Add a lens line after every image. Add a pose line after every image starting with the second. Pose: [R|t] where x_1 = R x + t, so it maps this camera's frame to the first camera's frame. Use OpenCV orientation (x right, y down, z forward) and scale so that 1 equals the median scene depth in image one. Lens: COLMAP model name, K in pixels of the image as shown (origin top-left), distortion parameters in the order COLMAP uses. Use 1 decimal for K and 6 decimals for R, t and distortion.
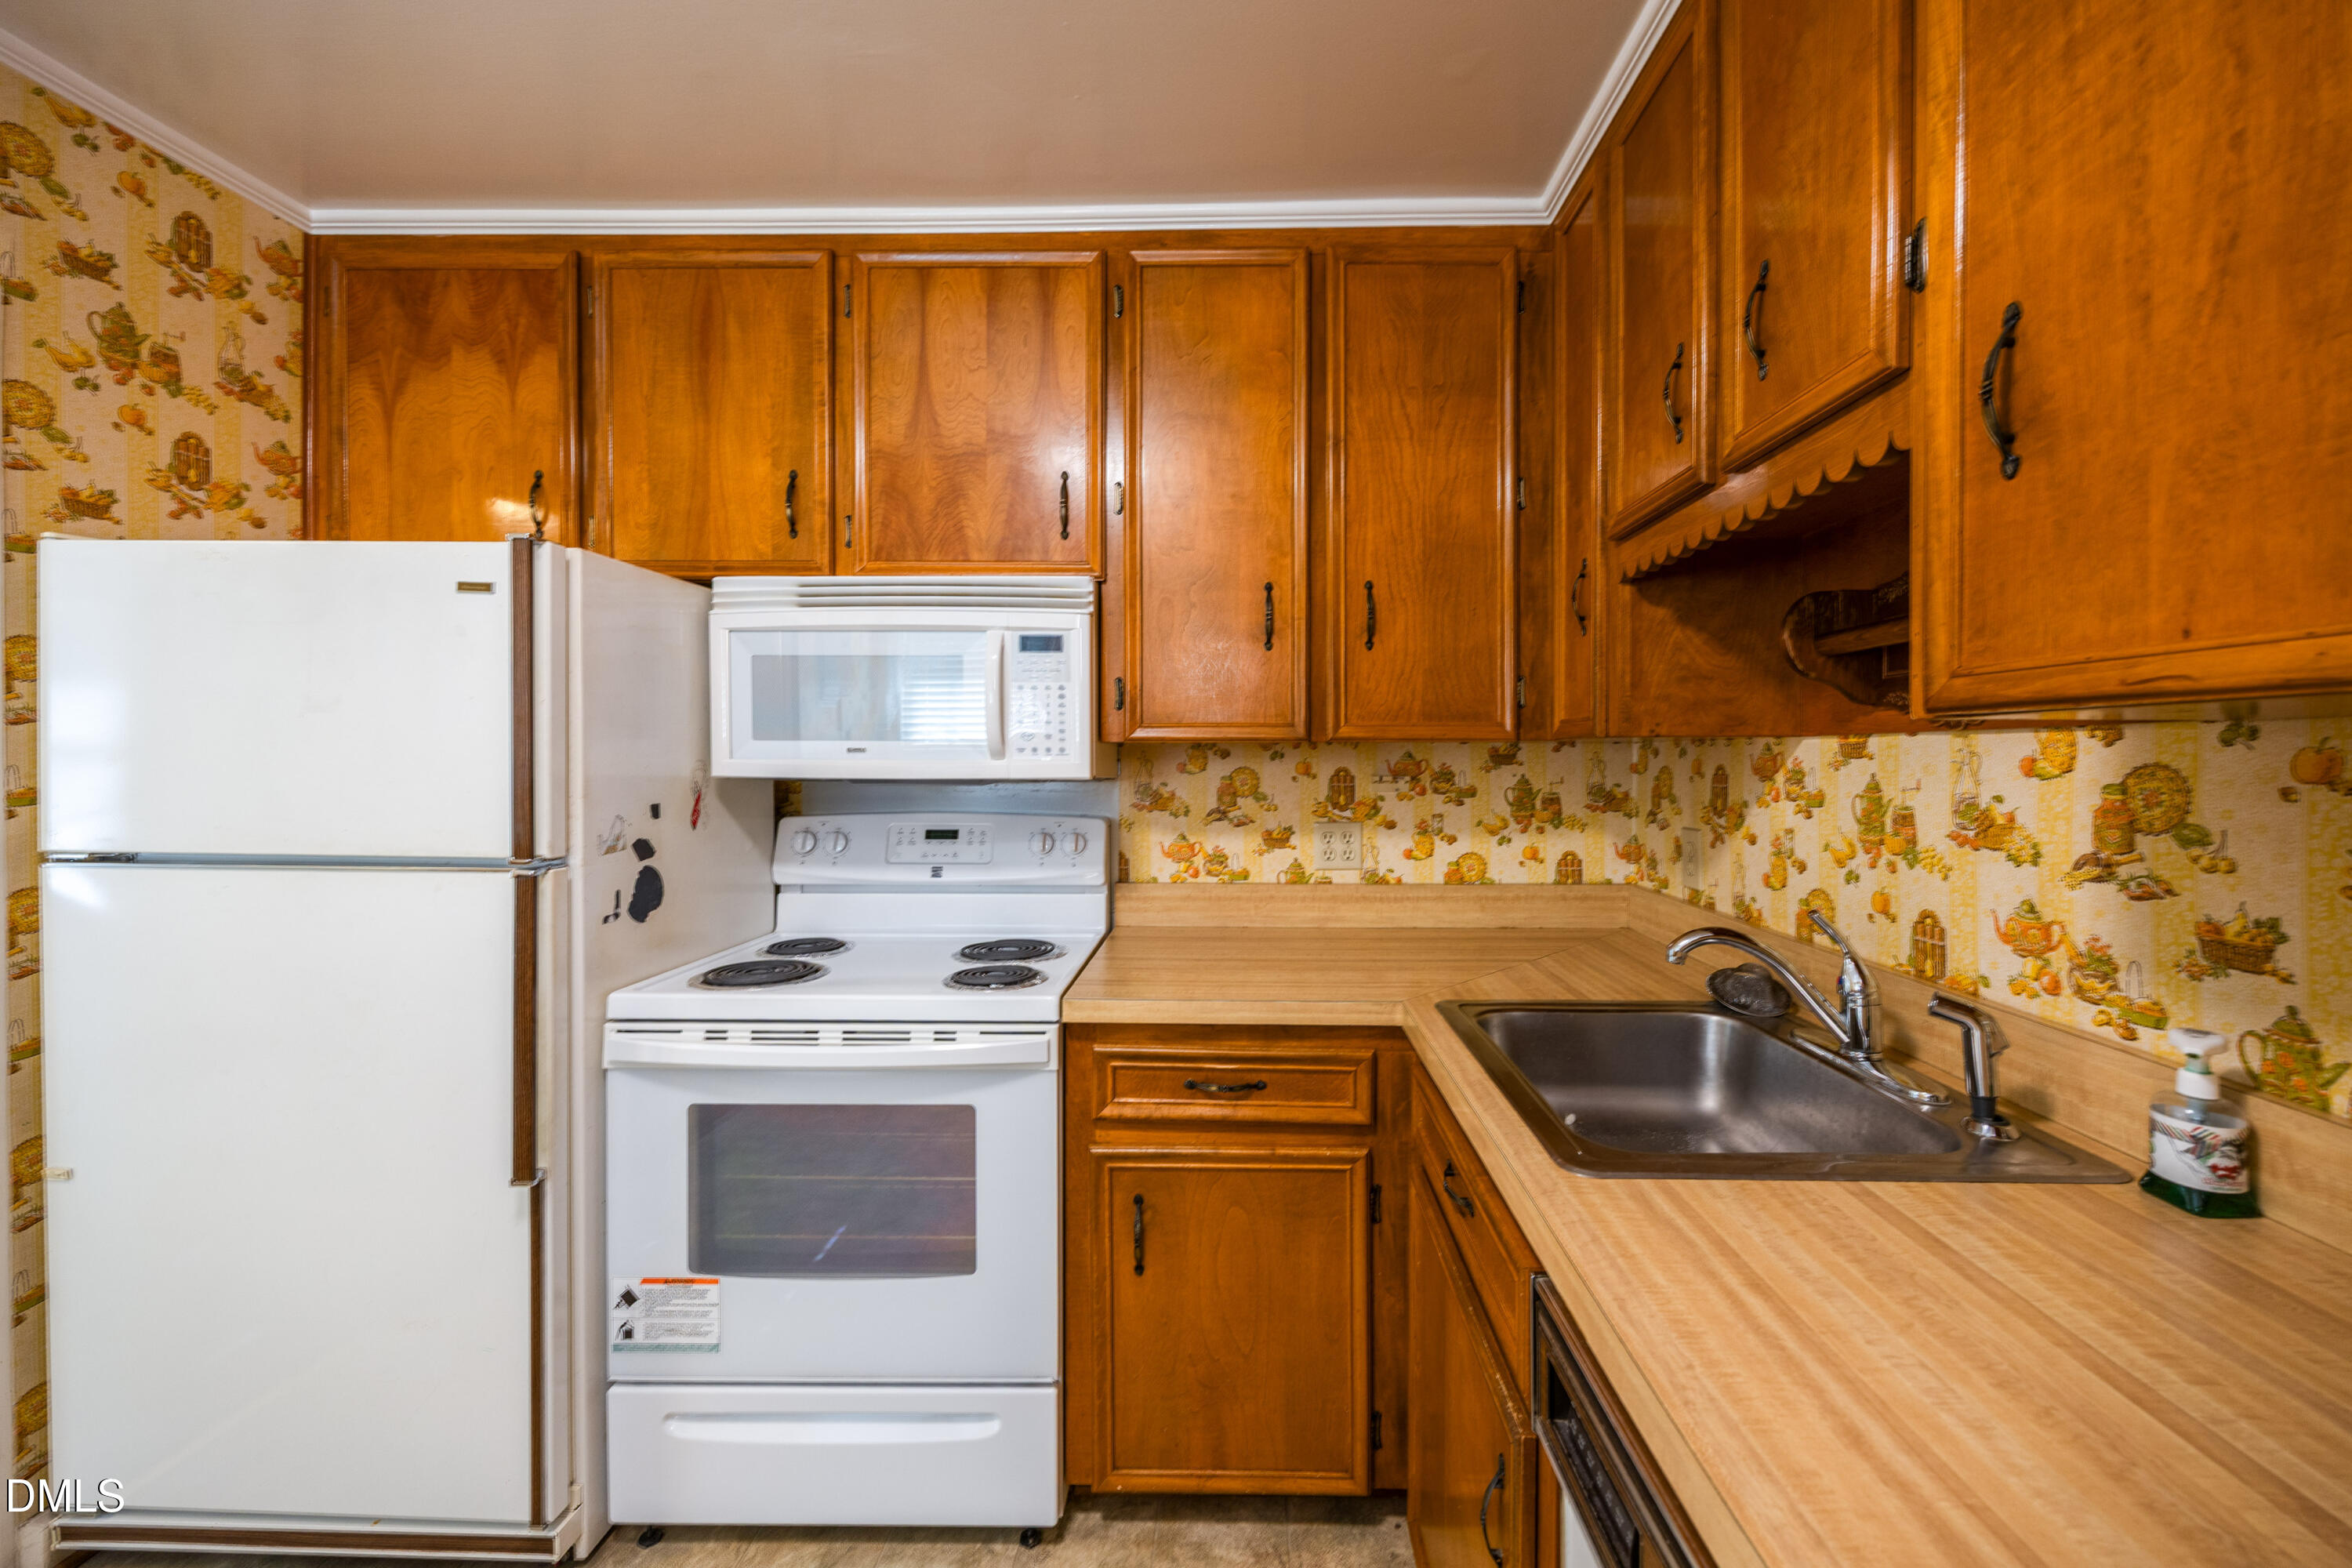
lens RADIAL K [[924.7, 0, 1222.9], [0, 924.7, 759.4], [0, 0, 1]] dist [-0.001356, 0.000159]
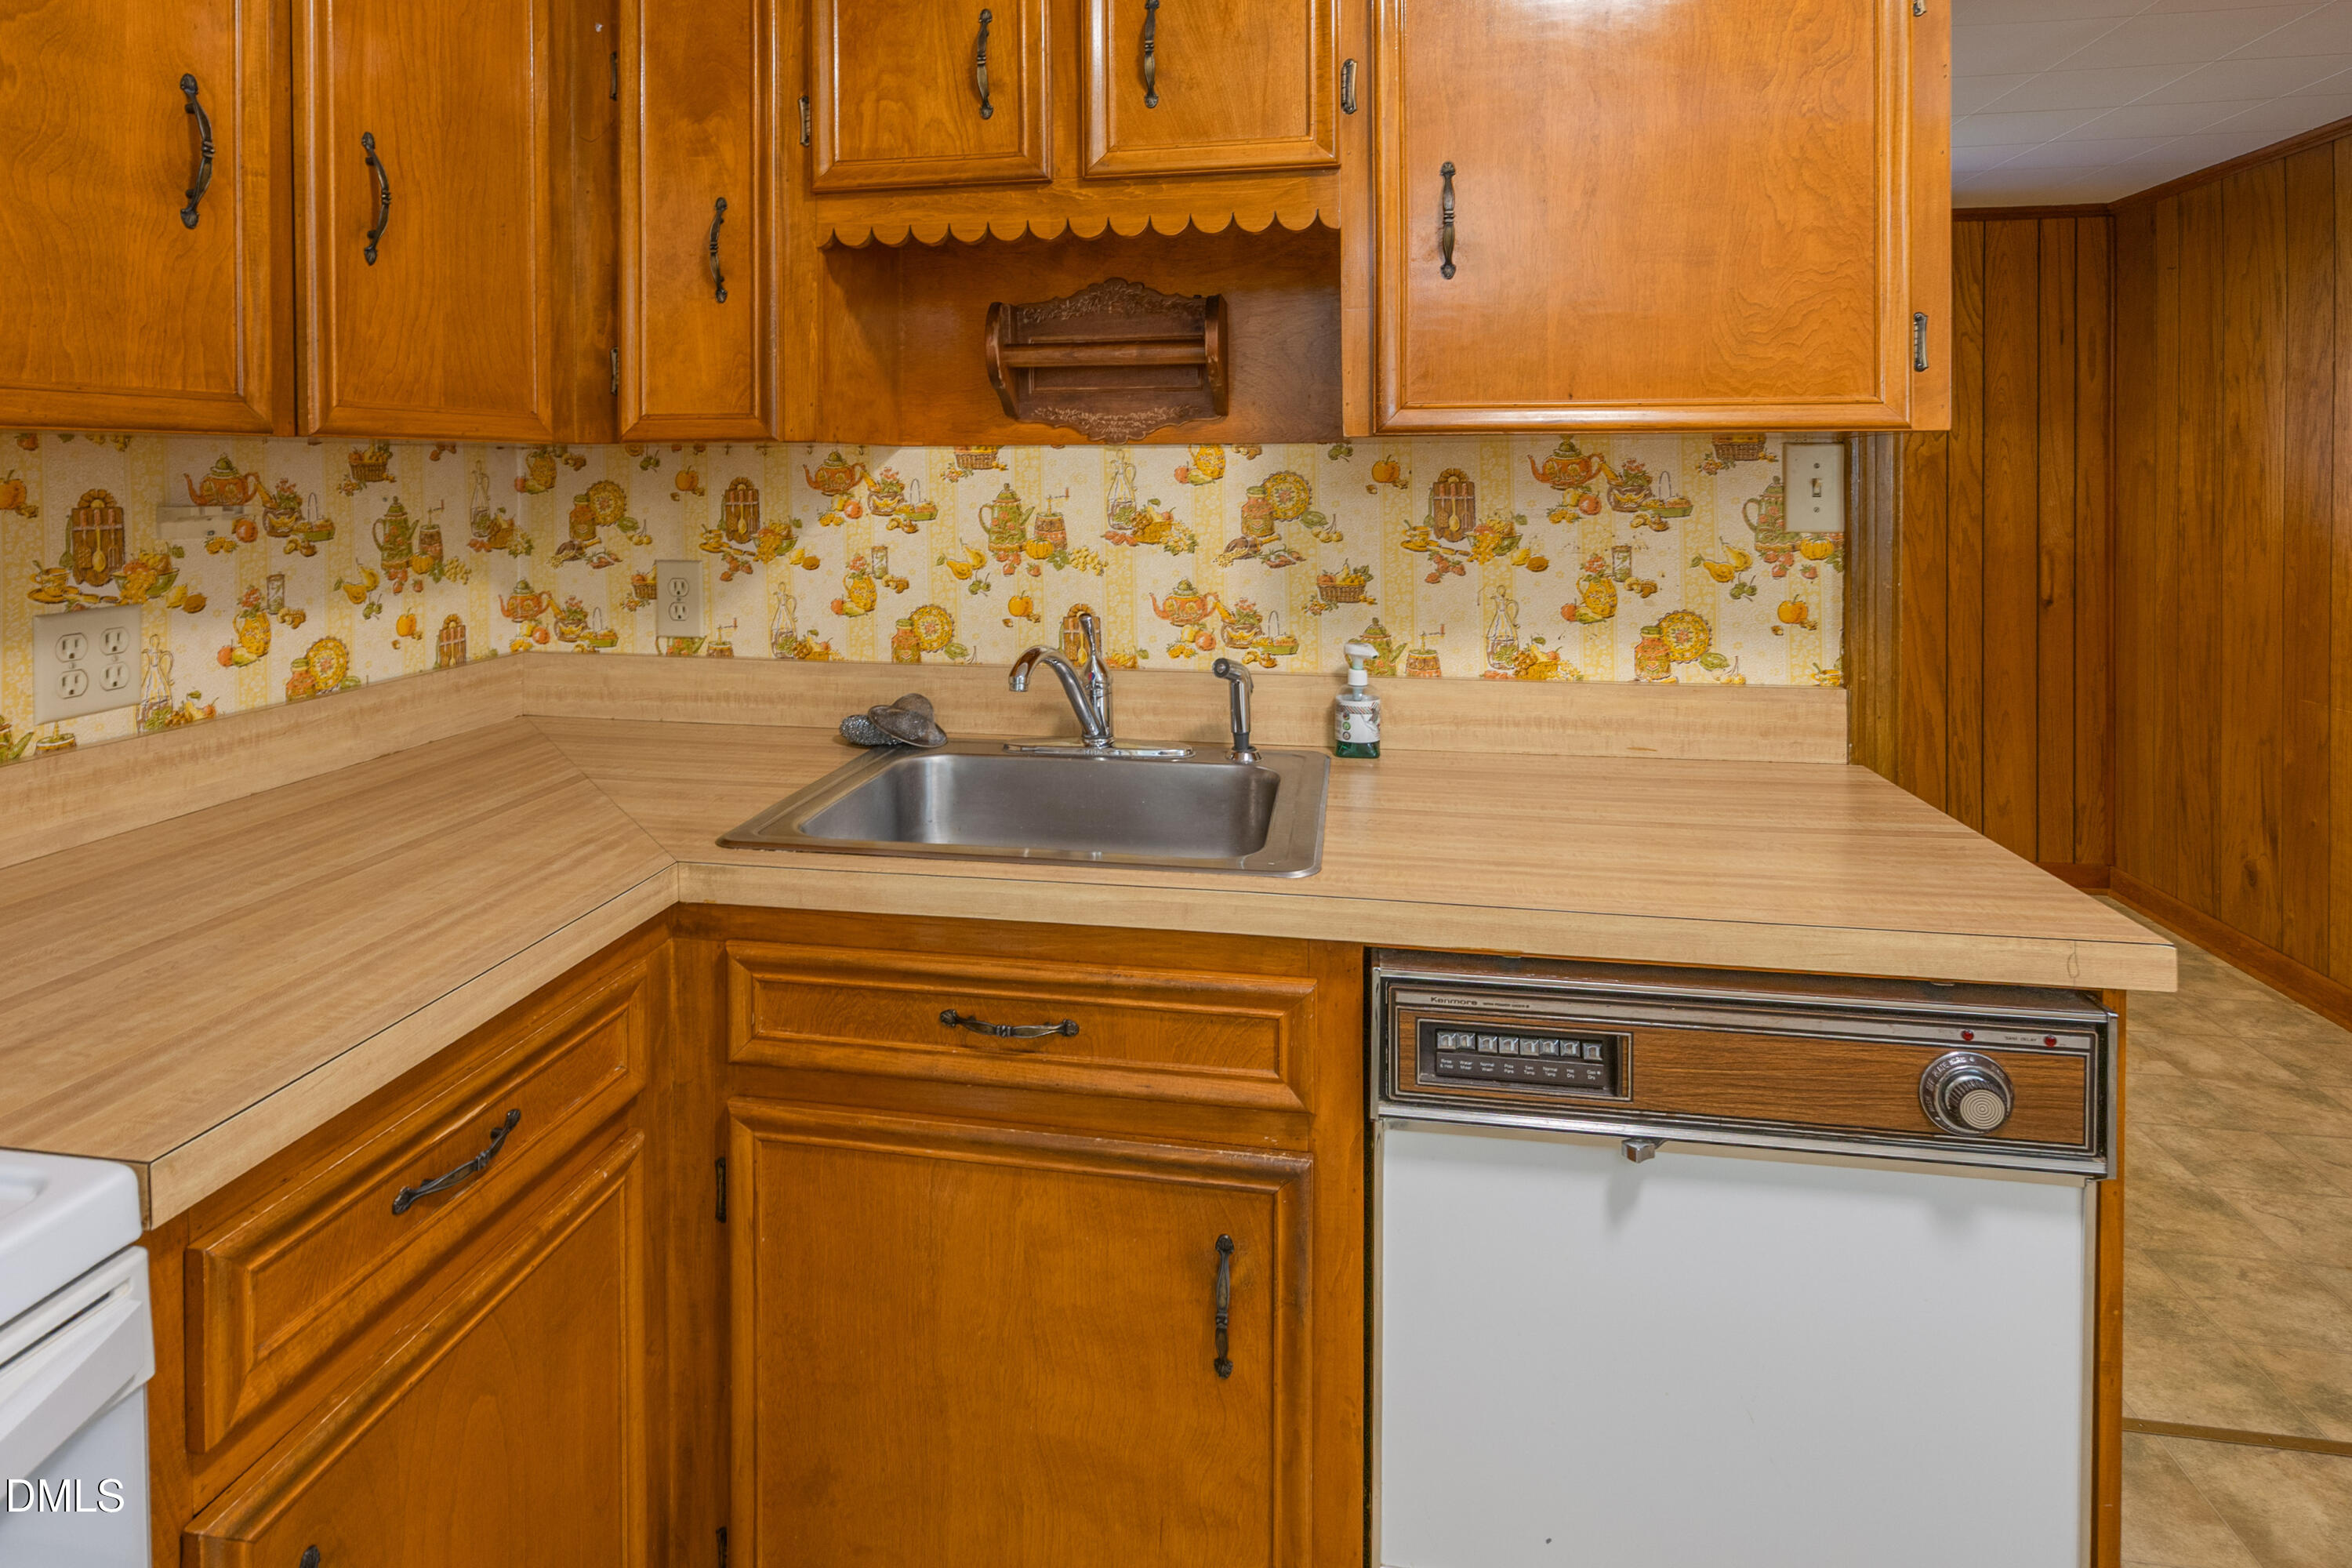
lens RADIAL K [[1245.2, 0, 1129.1], [0, 1245.2, 477.9], [0, 0, 1]] dist [-0.005785, 0.000015]
pose [[0.155183, -0.005347, 0.987871, -0.560710], [0.004450, 0.999979, 0.004713, 0.002528], [-0.987876, 0.003665, 0.155203, 0.553256]]
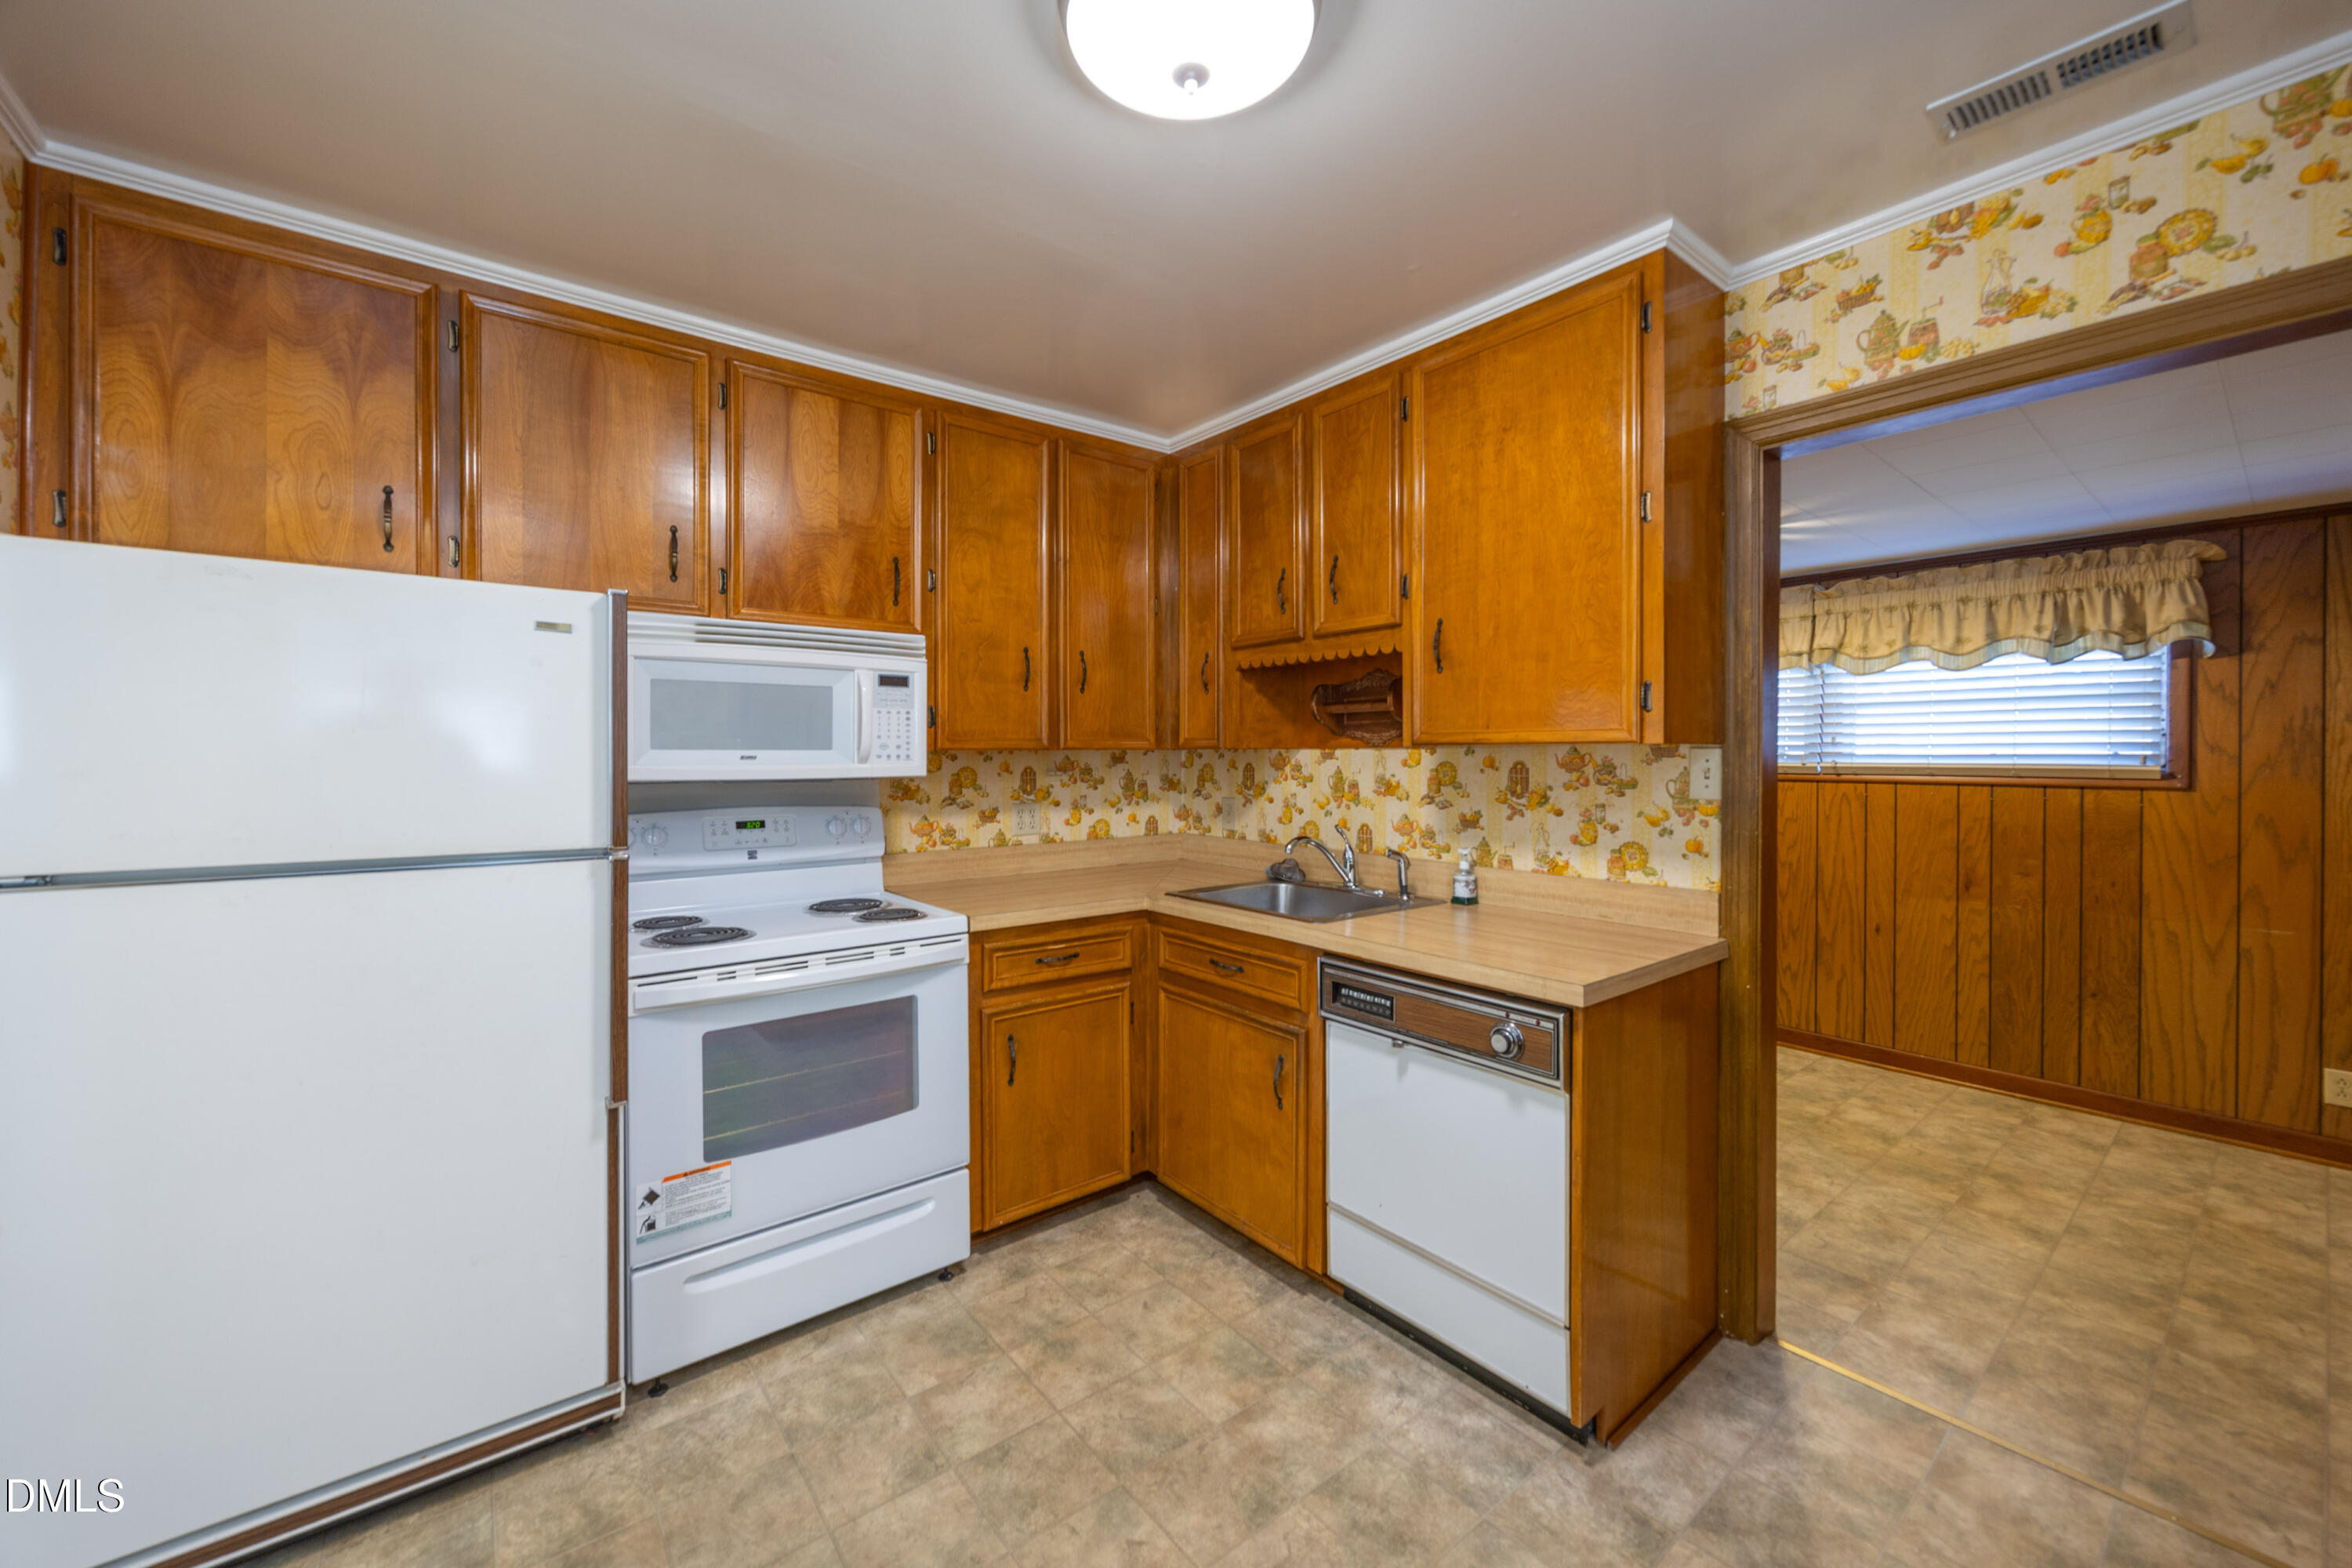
lens RADIAL K [[910.2, 0, 1175.2], [0, 910.2, 747.6], [0, 0, 1]] dist [-0.000710, -0.000275]
pose [[0.777667, 0.000585, 0.628676, -0.849559], [0.005003, 0.999962, -0.007120, -0.013482], [-0.628656, 0.008683, 0.777635, -0.402554]]
